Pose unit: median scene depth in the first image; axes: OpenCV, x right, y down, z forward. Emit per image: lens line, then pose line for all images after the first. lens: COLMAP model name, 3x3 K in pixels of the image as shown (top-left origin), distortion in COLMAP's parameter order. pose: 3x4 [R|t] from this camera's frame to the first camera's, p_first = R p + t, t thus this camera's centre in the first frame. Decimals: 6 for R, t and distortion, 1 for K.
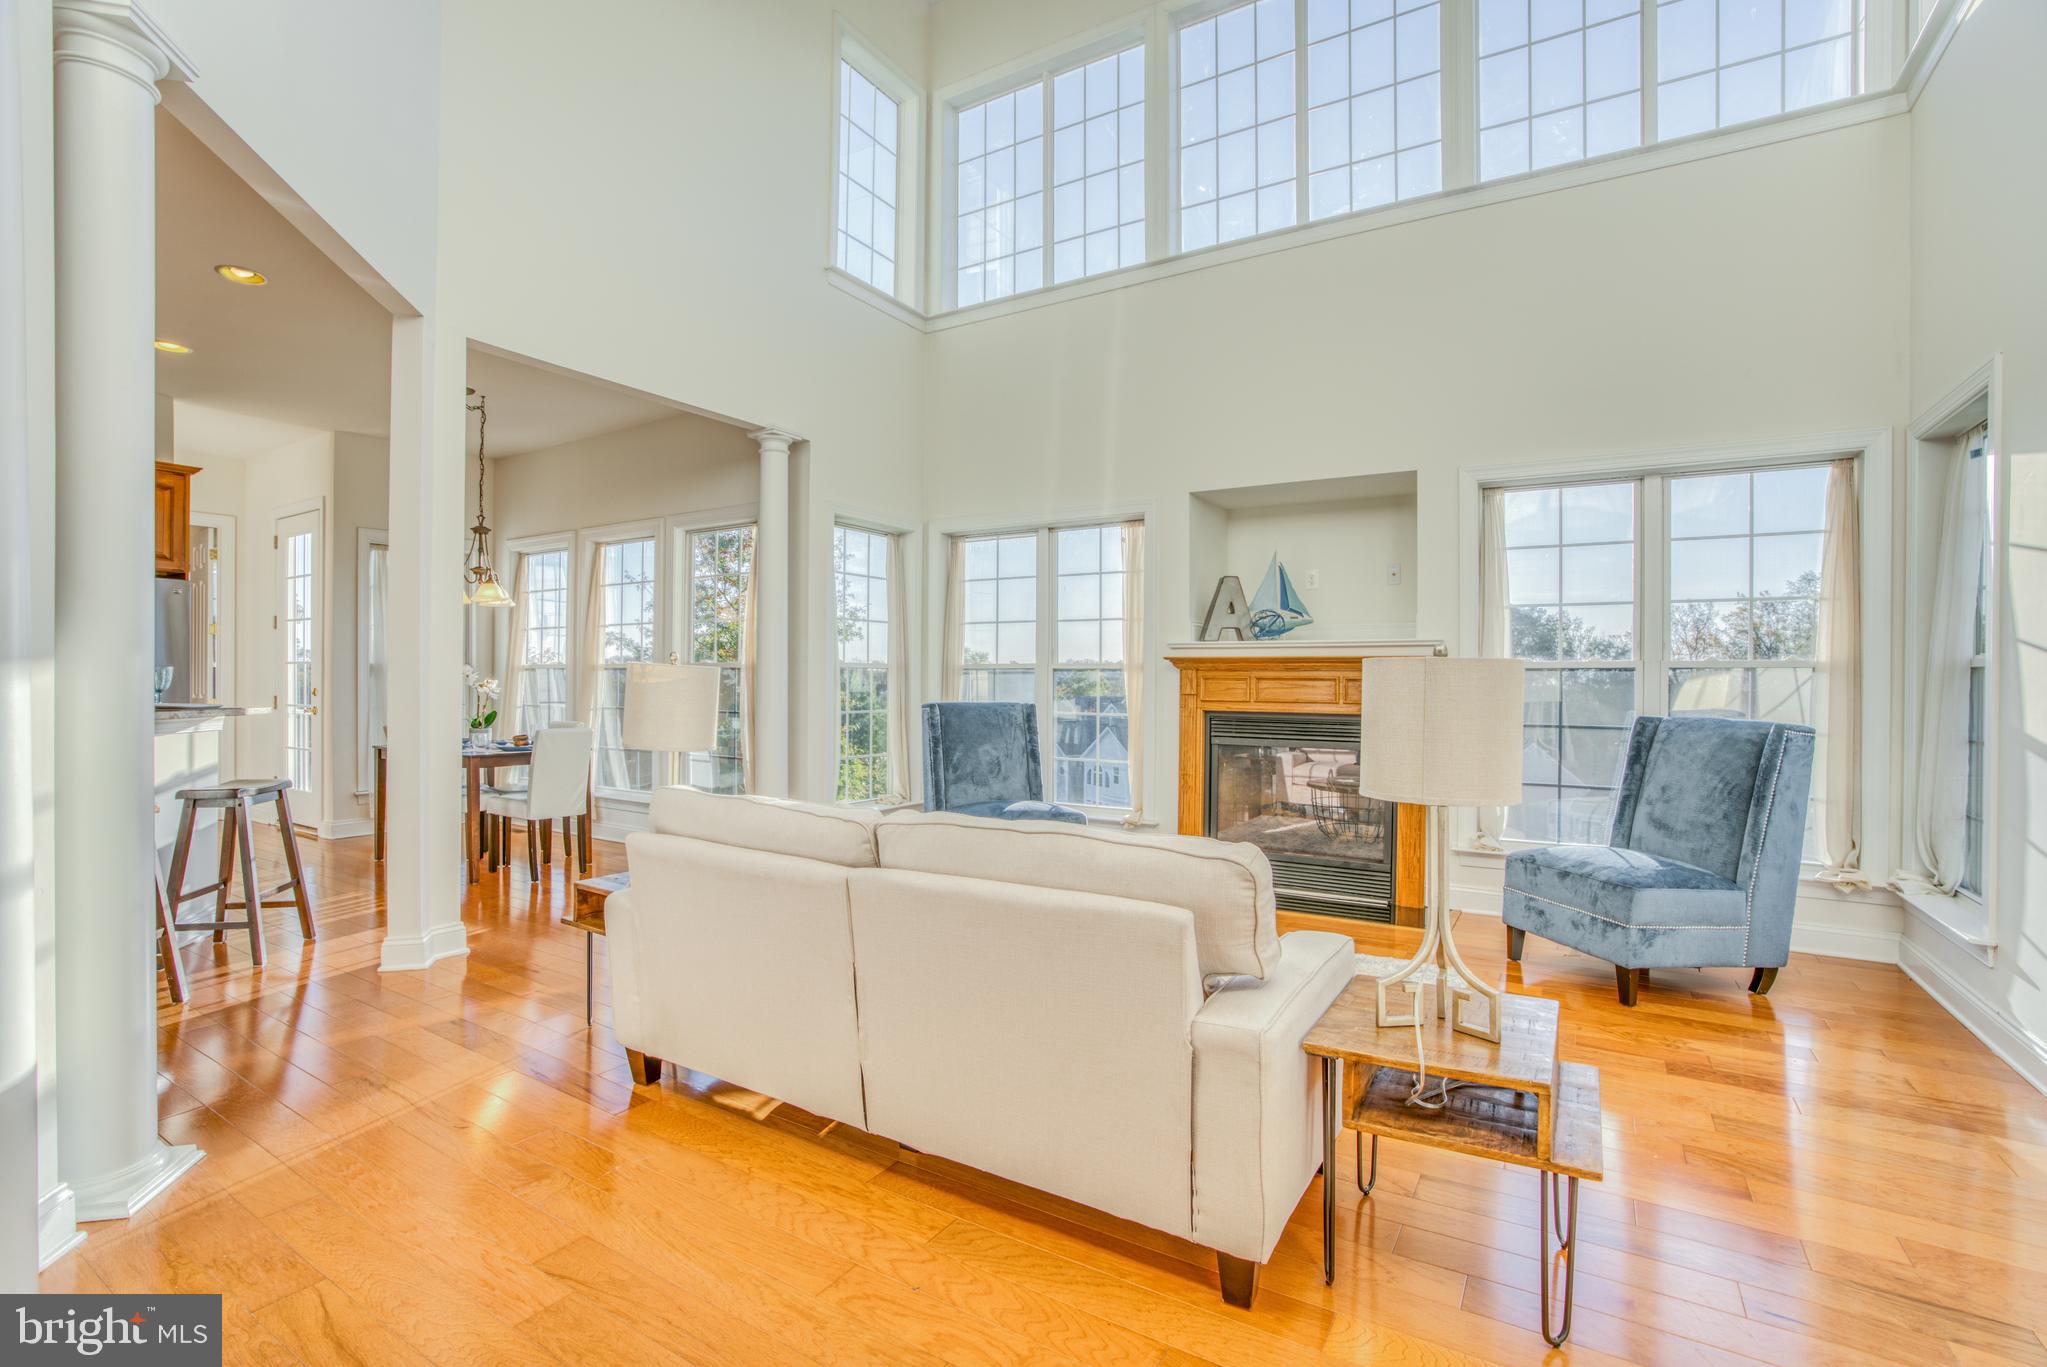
lens RADIAL K [[936.3, 0, 1006.4], [0, 936.3, 687.4], [0, 0, 1]] dist [-0.065871, 0.025052]
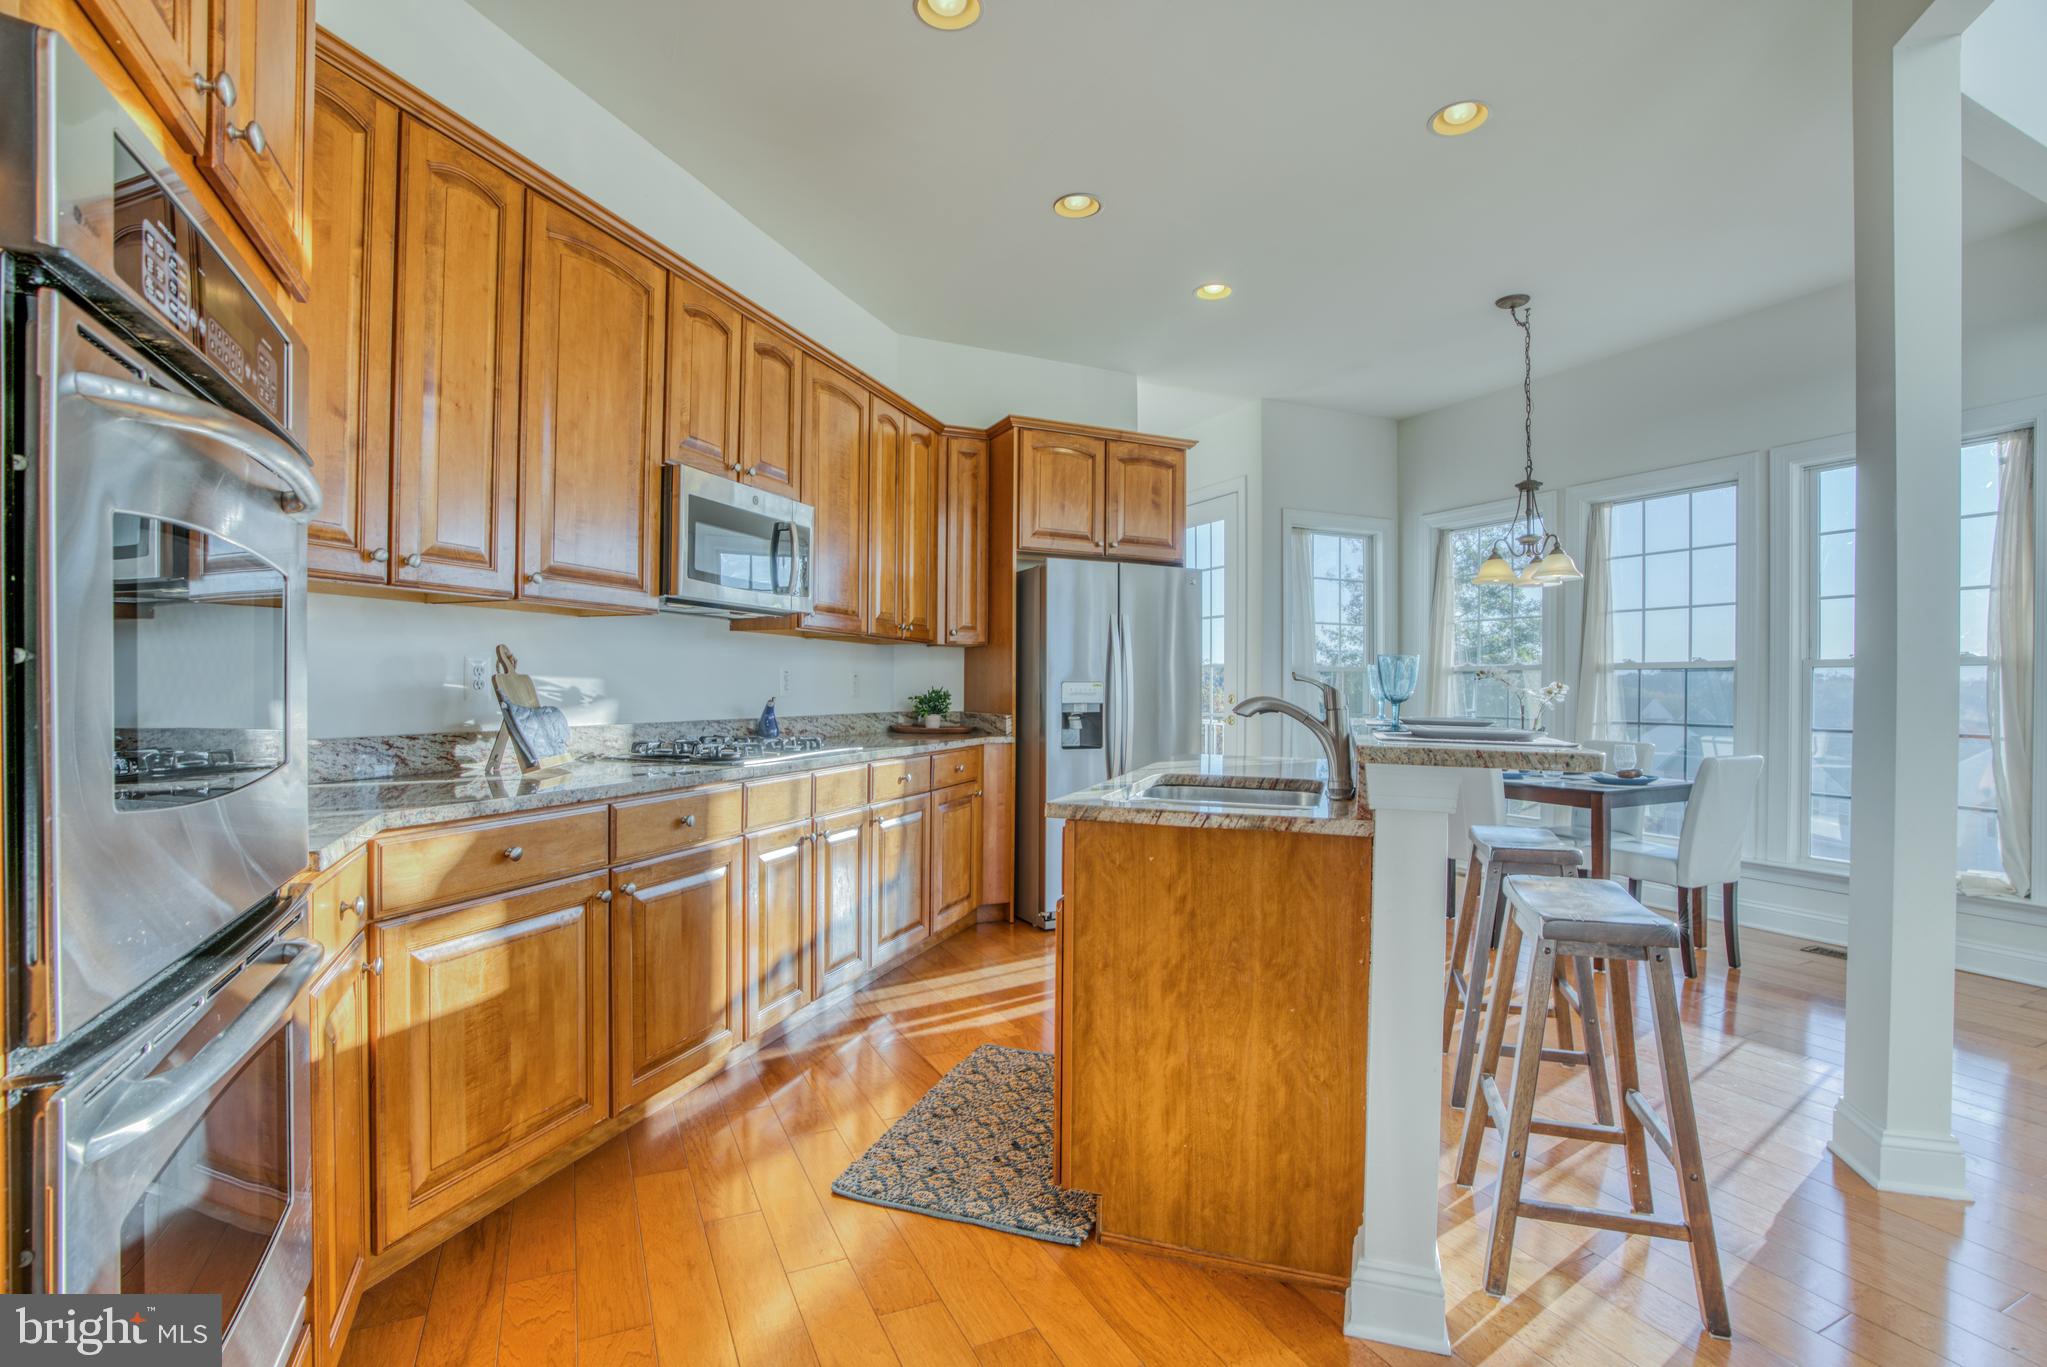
lens RADIAL K [[936.3, 0, 1006.4], [0, 936.3, 687.4], [0, 0, 1]] dist [-0.065871, 0.025052]
pose [[0.839804, 0.003059, -0.542881, -0.513752], [-0.007055, 0.999961, -0.005279, 0.000464], [0.542844, 0.008264, 0.839793, 0.136136]]
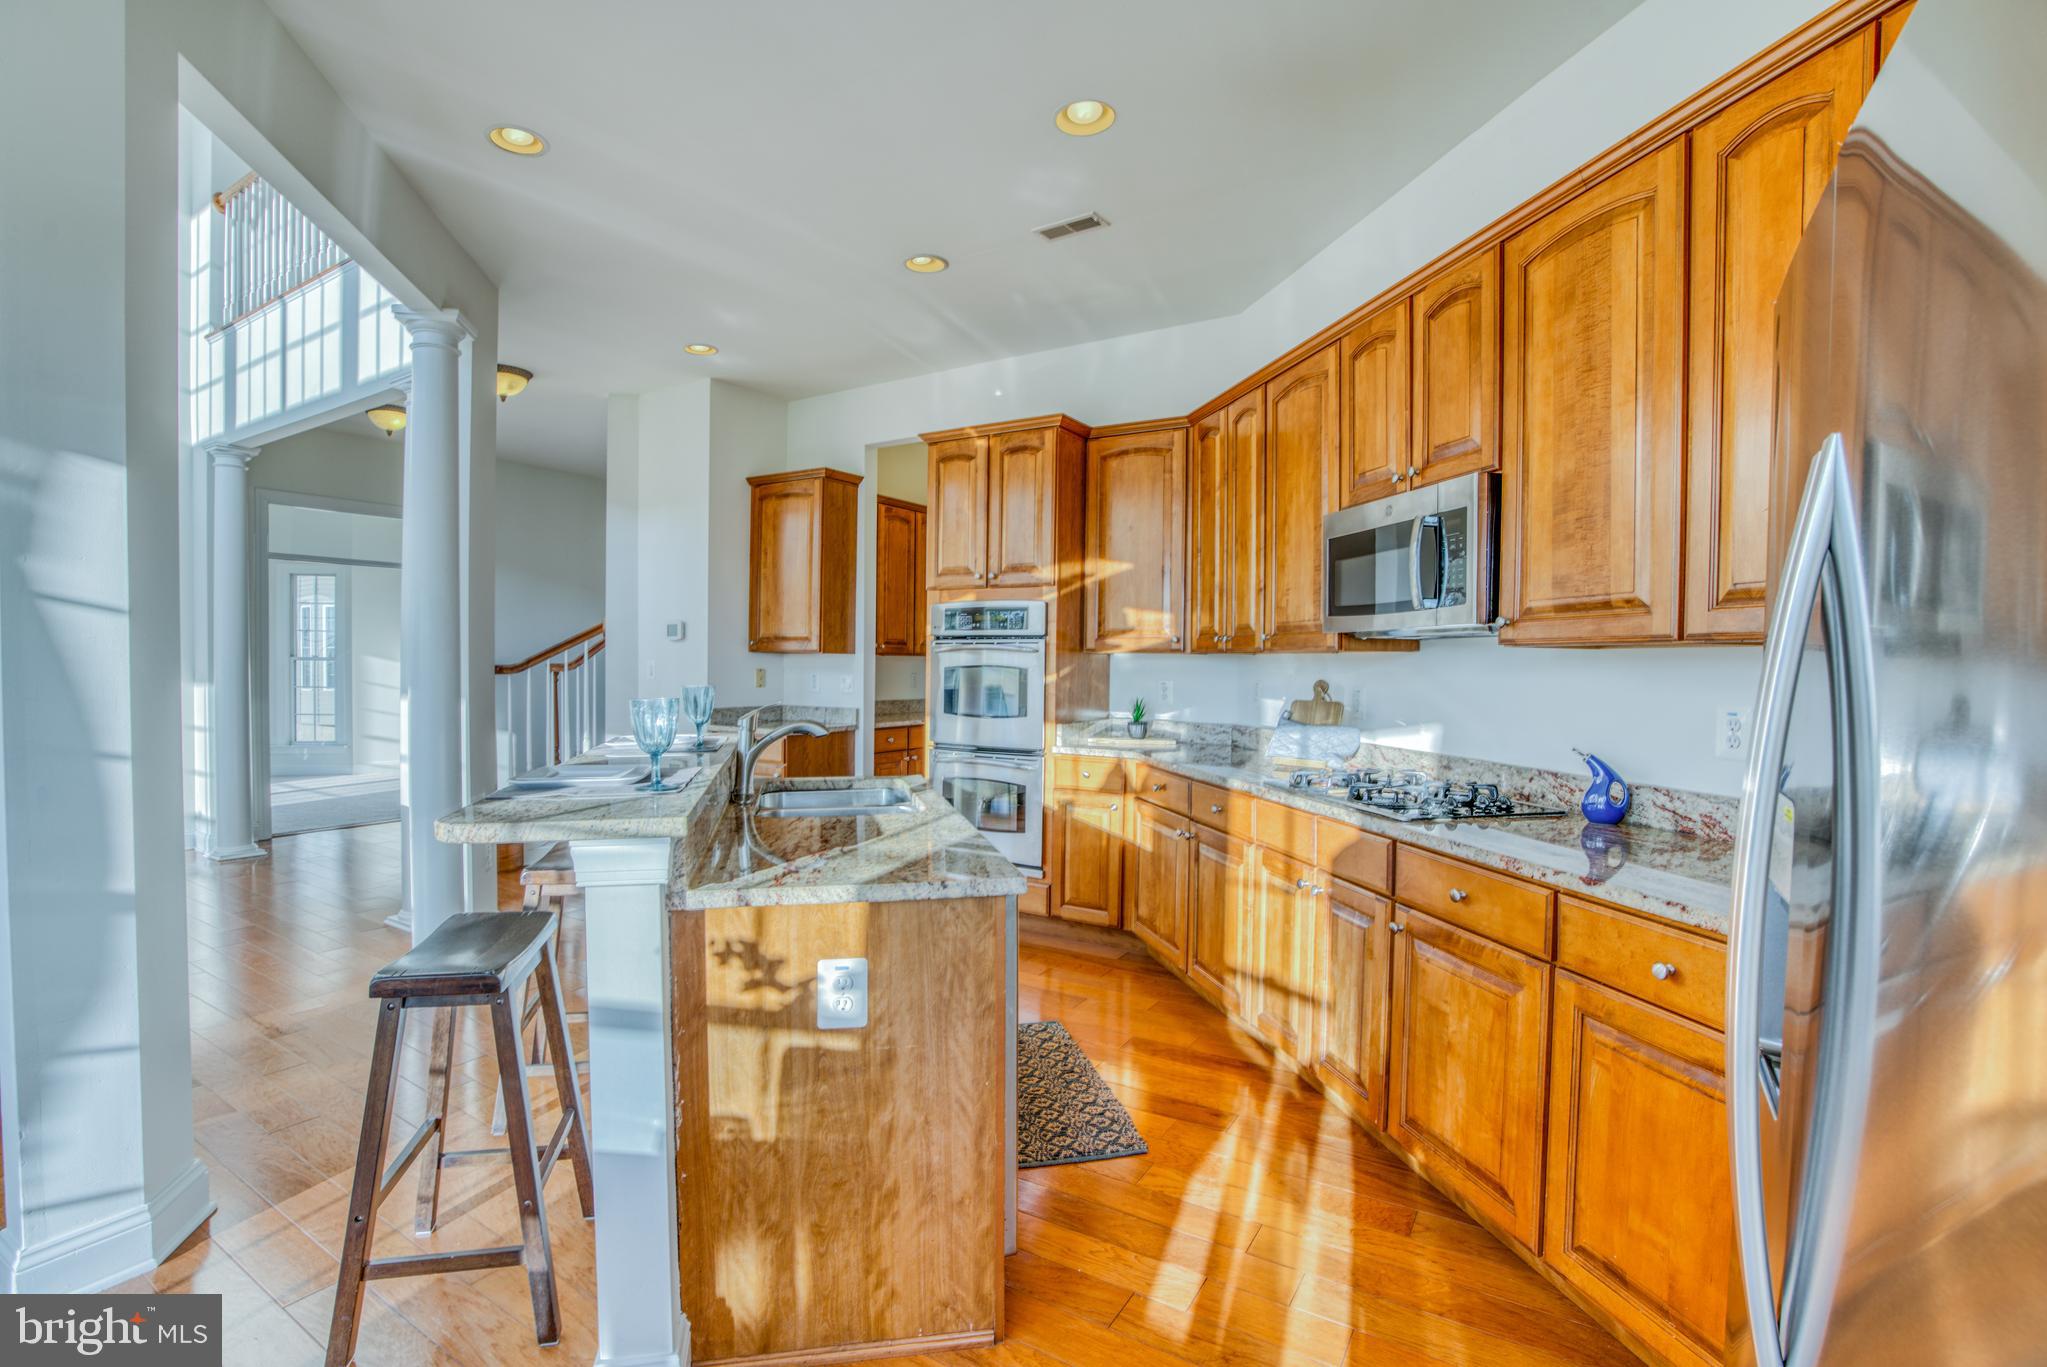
lens RADIAL K [[936.3, 0, 1006.4], [0, 936.3, 687.4], [0, 0, 1]] dist [-0.065871, 0.025052]
pose [[-0.999909, -0.013477, 0.000189, -0.724923], [-0.013464, 0.999416, 0.031407, -0.030094], [-0.000612, 0.031401, -0.999507, 0.948866]]
